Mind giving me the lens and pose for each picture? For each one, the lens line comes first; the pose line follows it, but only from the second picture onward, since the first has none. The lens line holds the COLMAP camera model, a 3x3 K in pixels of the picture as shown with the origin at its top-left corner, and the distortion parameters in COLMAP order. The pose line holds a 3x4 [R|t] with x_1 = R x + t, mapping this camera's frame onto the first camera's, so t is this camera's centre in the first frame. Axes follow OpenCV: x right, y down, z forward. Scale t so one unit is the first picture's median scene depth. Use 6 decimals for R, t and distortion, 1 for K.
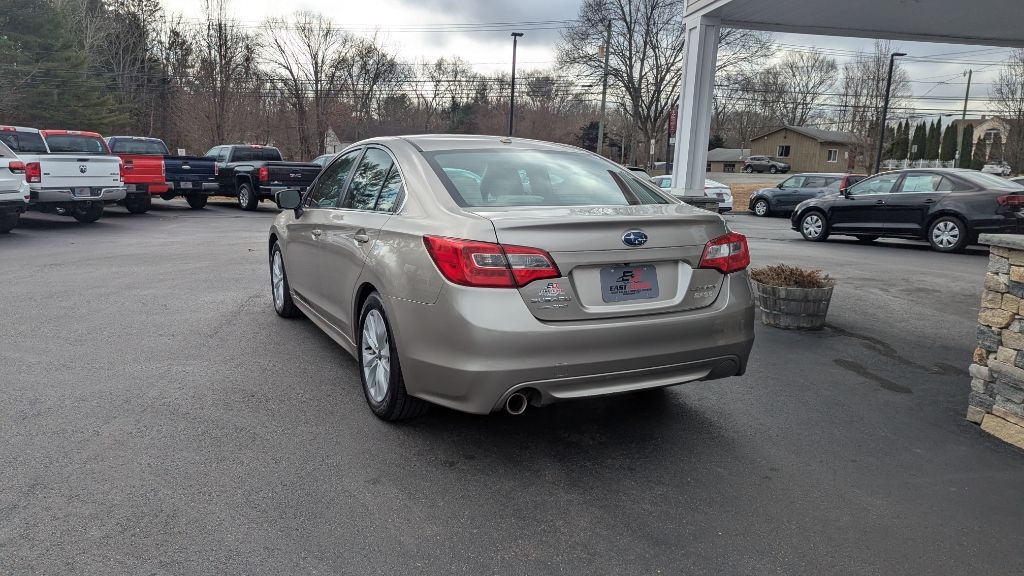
lens RADIAL K [[729.7, 0, 506.7], [0, 729.7, 289.5], [0, 0, 1]] dist [0.063447, -0.057811]
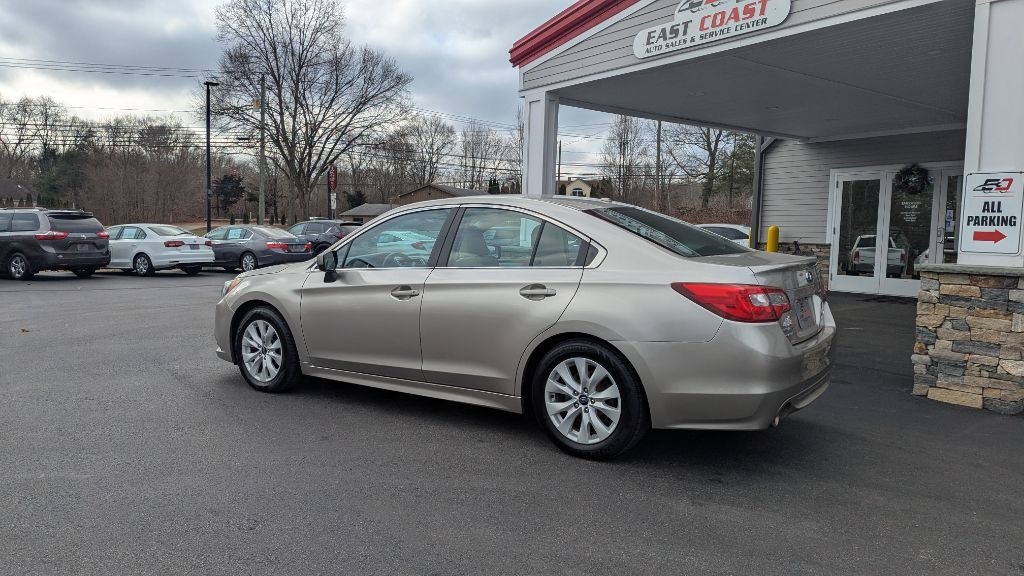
lens RADIAL K [[729.7, 0, 506.7], [0, 729.7, 291.5], [0, 0, 1]] dist [0.063447, -0.057811]
pose [[0.878430, -0.059908, 0.474101, -0.129043], [0.092751, 0.994618, -0.046171, -0.004878], [-0.468784, 0.084531, 0.879259, 0.016950]]
